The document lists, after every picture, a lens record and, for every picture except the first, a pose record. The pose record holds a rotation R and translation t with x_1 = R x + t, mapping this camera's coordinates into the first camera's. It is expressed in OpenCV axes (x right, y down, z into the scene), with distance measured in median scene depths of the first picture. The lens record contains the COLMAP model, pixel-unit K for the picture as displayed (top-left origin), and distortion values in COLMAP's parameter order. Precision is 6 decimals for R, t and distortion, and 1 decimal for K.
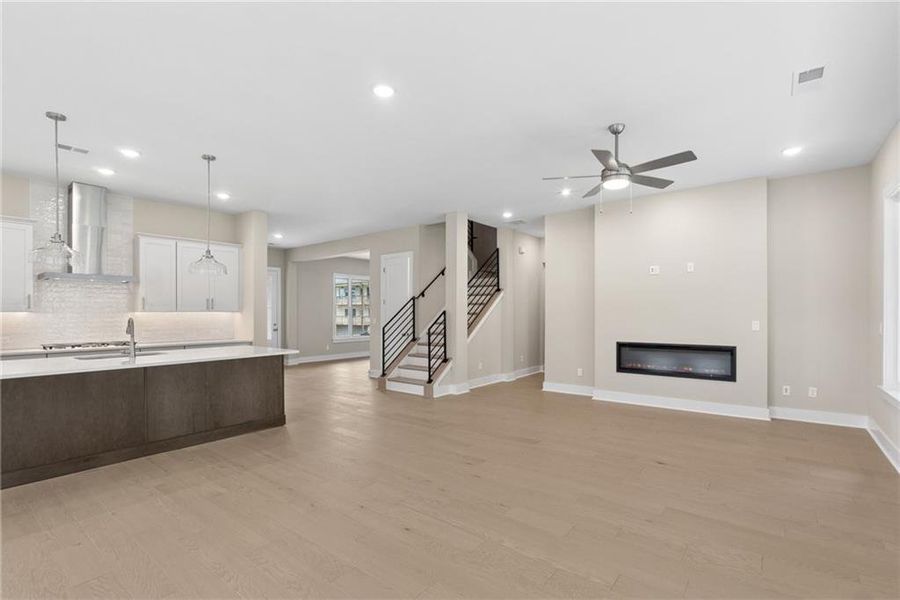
lens RADIAL K [[404.9, 0, 441.8], [0, 404.9, 312.7], [0, 0, 1]] dist [-0.015826, -0.000583]
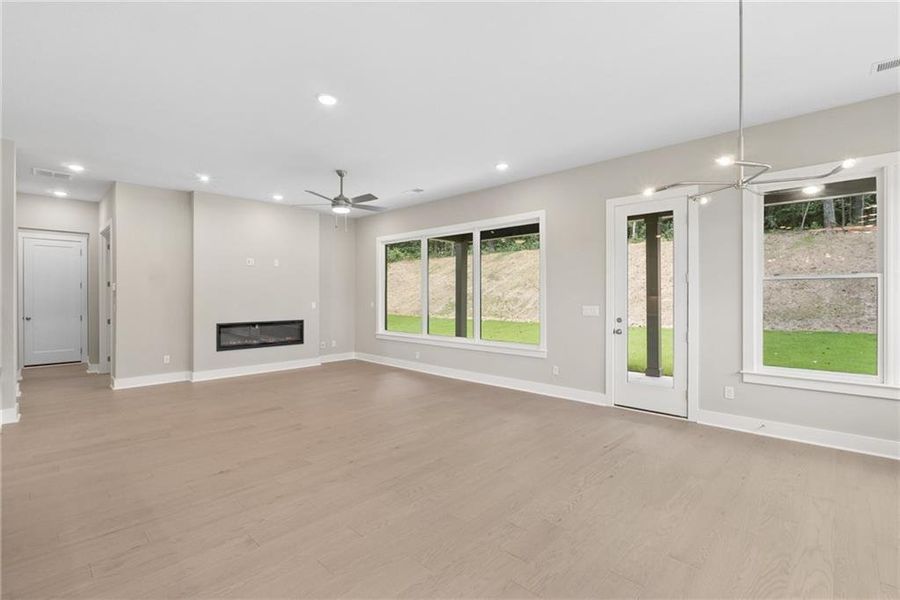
lens RADIAL K [[404.9, 0, 451.2], [0, 404.9, 298.8], [0, 0, 1]] dist [-0.015826, -0.000583]
pose [[0.103489, -0.005886, 0.994613, -0.622960], [0.001120, 0.999983, 0.005801, -0.000804], [-0.994630, 0.000513, 0.103494, 0.272582]]
